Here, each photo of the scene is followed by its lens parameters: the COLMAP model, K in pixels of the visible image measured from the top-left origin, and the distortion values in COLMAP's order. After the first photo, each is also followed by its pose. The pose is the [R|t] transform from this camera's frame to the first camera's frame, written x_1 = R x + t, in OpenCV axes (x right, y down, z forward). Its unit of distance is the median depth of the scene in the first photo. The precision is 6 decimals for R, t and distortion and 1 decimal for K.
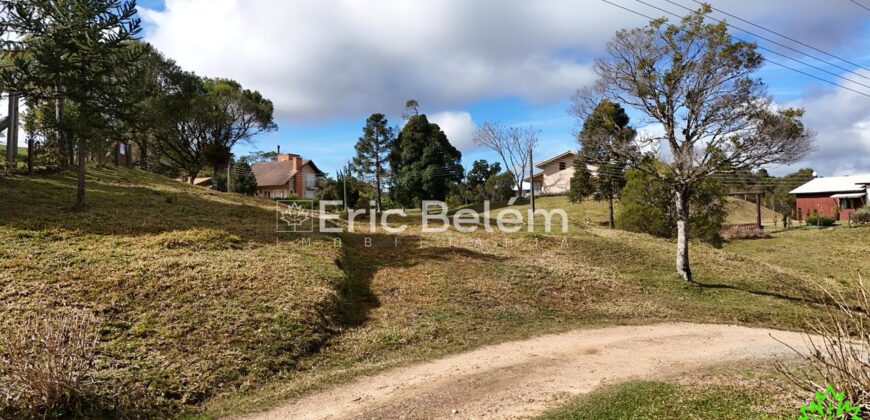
lens RADIAL K [[634.9, 0, 439.1], [0, 634.9, 214.8], [0, 0, 1]] dist [0.075835, -0.072988]
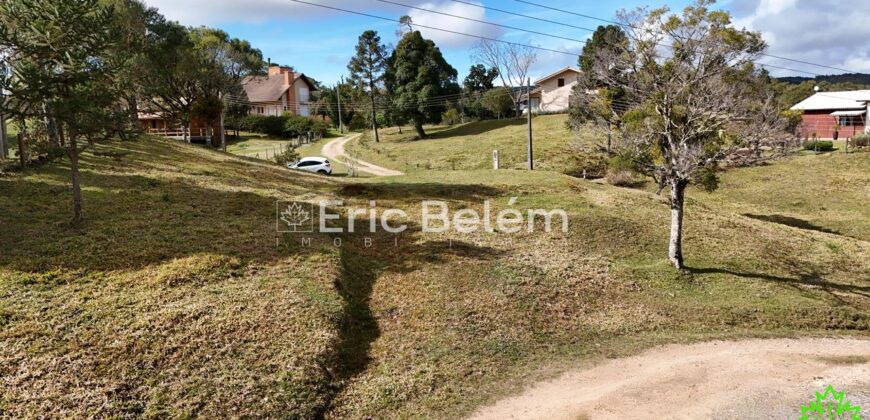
lens RADIAL K [[634.9, 0, 439.1], [0, 634.9, 214.8], [0, 0, 1]] dist [0.075835, -0.072988]
pose [[0.999861, -0.016426, 0.002893, 0.002706], [0.015794, 0.988209, 0.152294, -0.143109], [-0.005361, -0.152227, 0.988331, 0.003405]]
